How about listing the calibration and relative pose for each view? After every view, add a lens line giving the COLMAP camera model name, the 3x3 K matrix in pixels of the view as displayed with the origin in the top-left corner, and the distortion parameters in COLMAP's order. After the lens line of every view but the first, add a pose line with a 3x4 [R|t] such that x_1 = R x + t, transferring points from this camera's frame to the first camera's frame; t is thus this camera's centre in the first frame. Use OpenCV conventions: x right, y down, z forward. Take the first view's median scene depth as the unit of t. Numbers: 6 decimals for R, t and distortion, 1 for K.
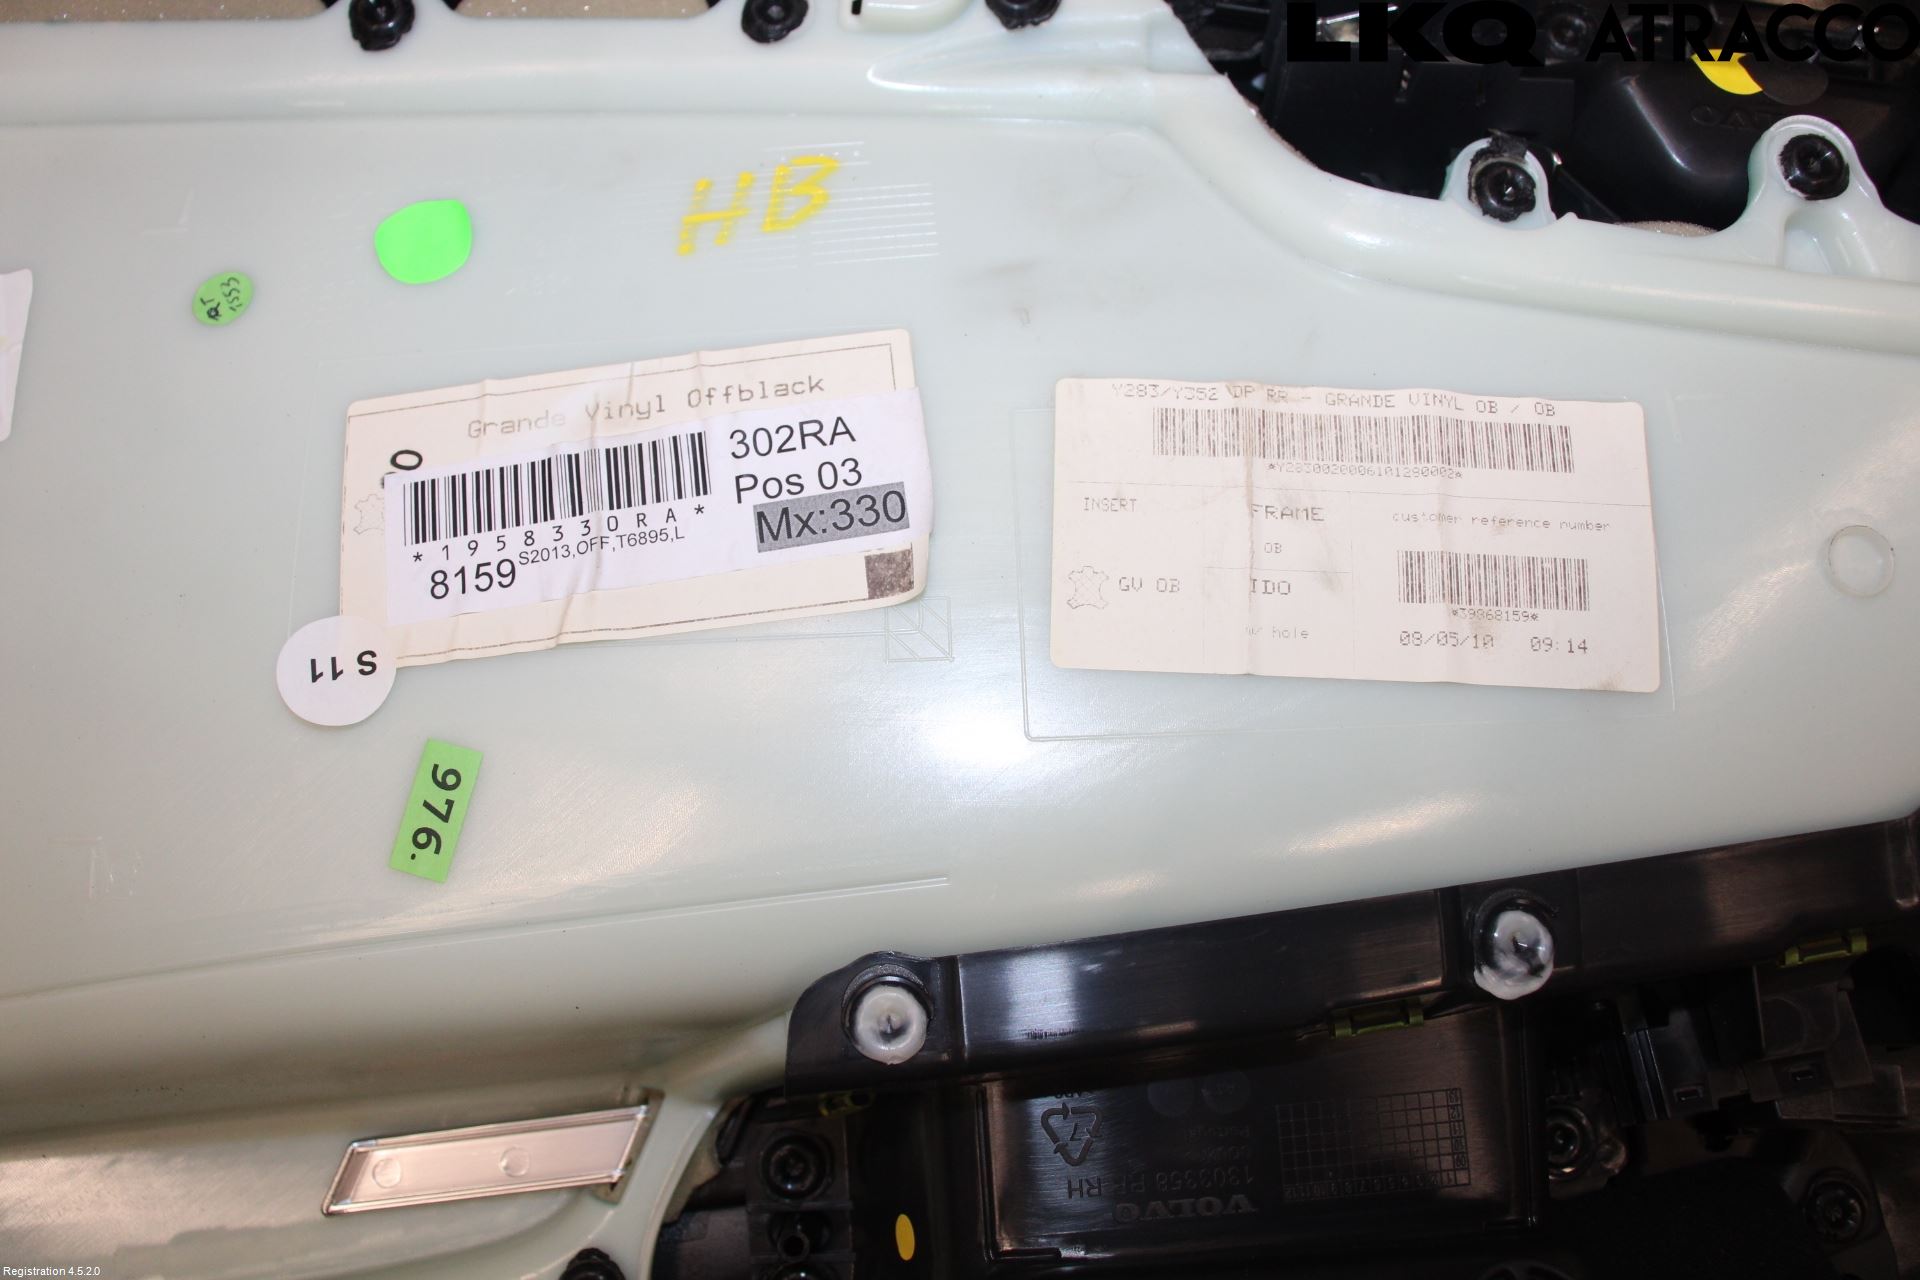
lens RADIAL K [[1570.3, 0, 960.0], [0, 1570.3, 640.0], [0, 0, 1]] dist [-0.189193, 0.132880]
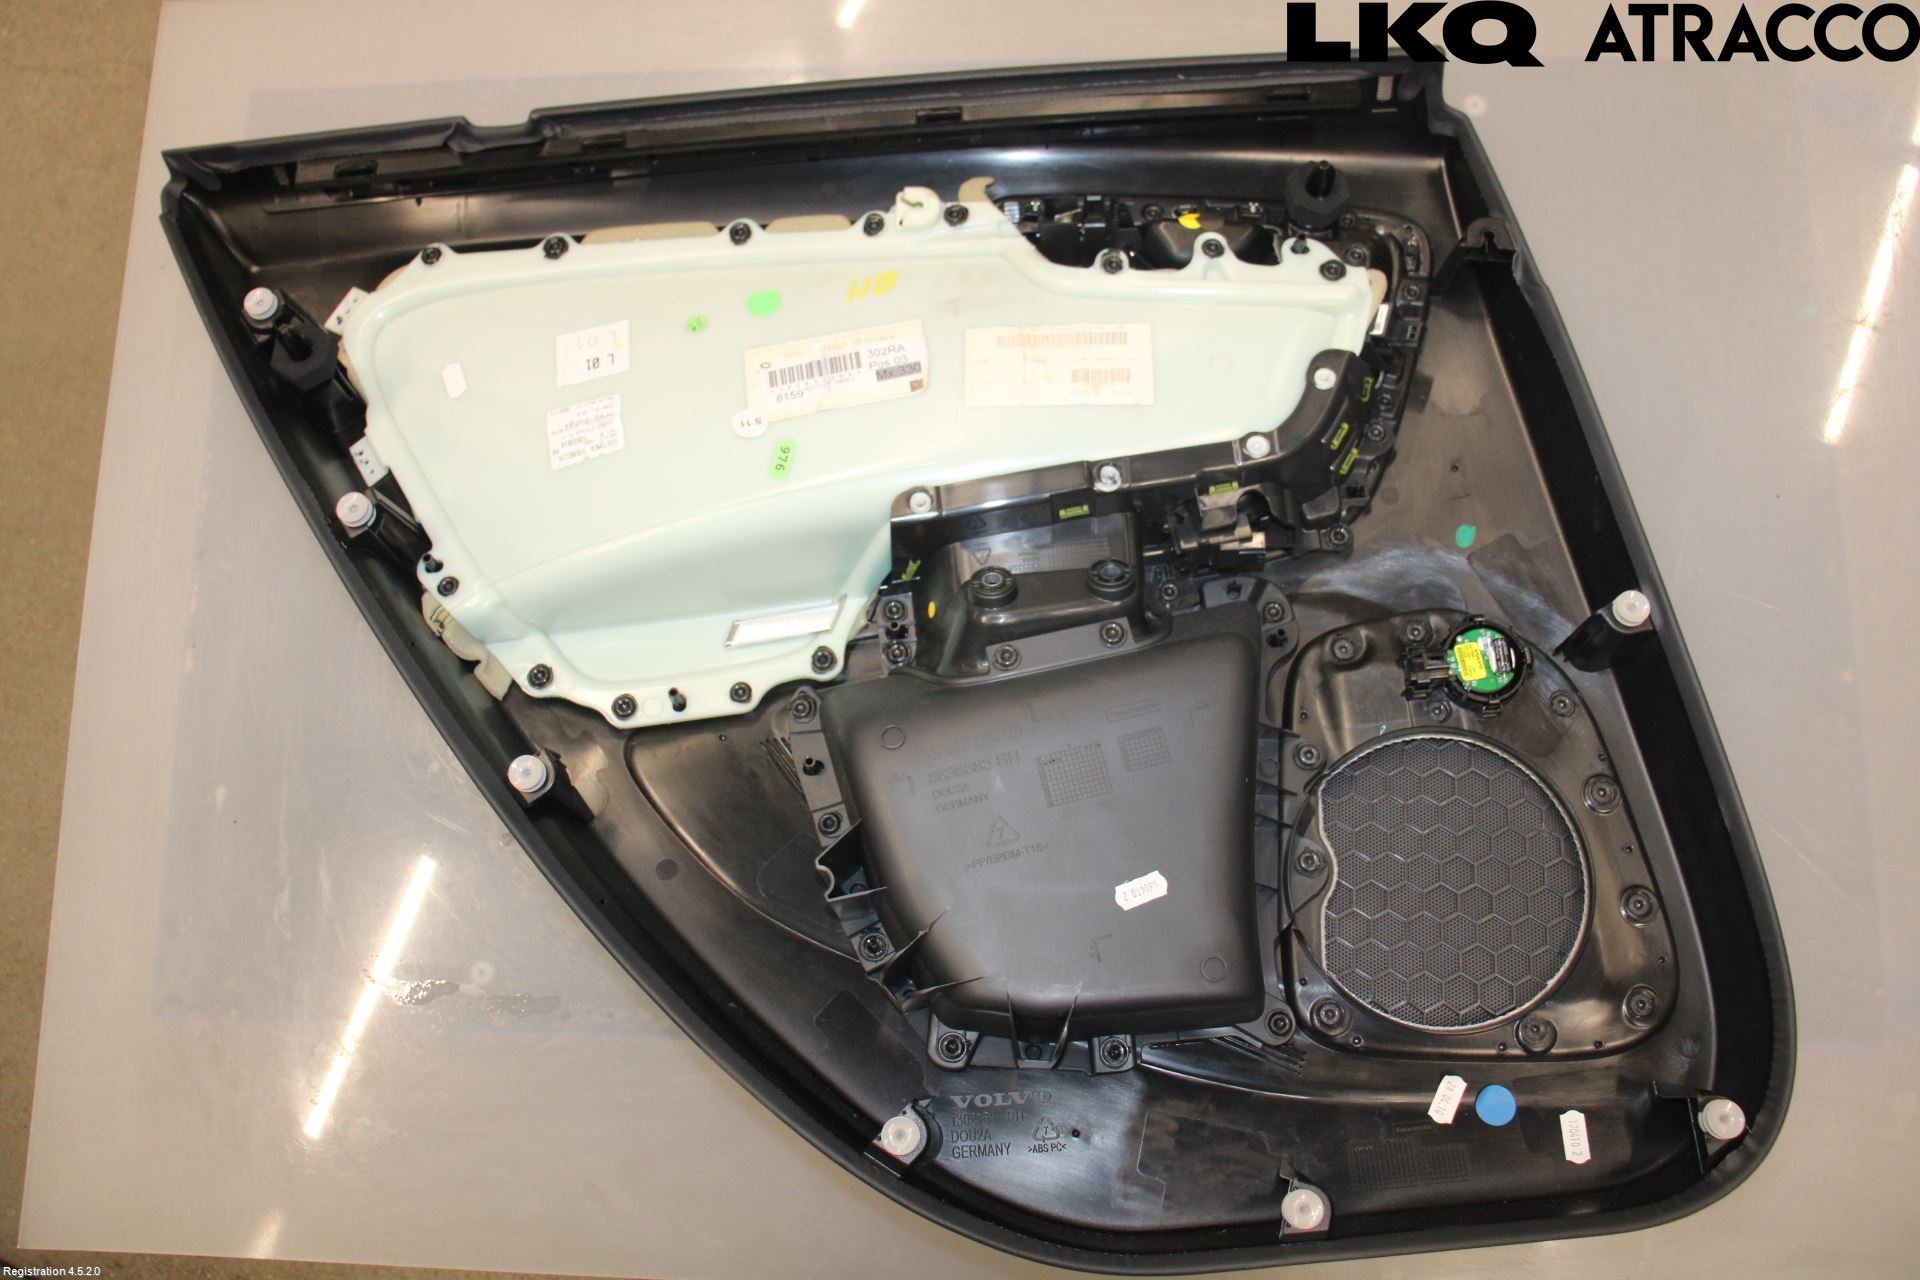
lens RADIAL K [[1570.3, 0, 960.0], [0, 1570.3, 640.0], [0, 0, 1]] dist [-0.189193, 0.132880]
pose [[0.997520, -0.051094, -0.048417, 0.175204], [0.044172, 0.989917, -0.134584, 0.920802], [0.054805, 0.132111, 0.989719, -2.155718]]
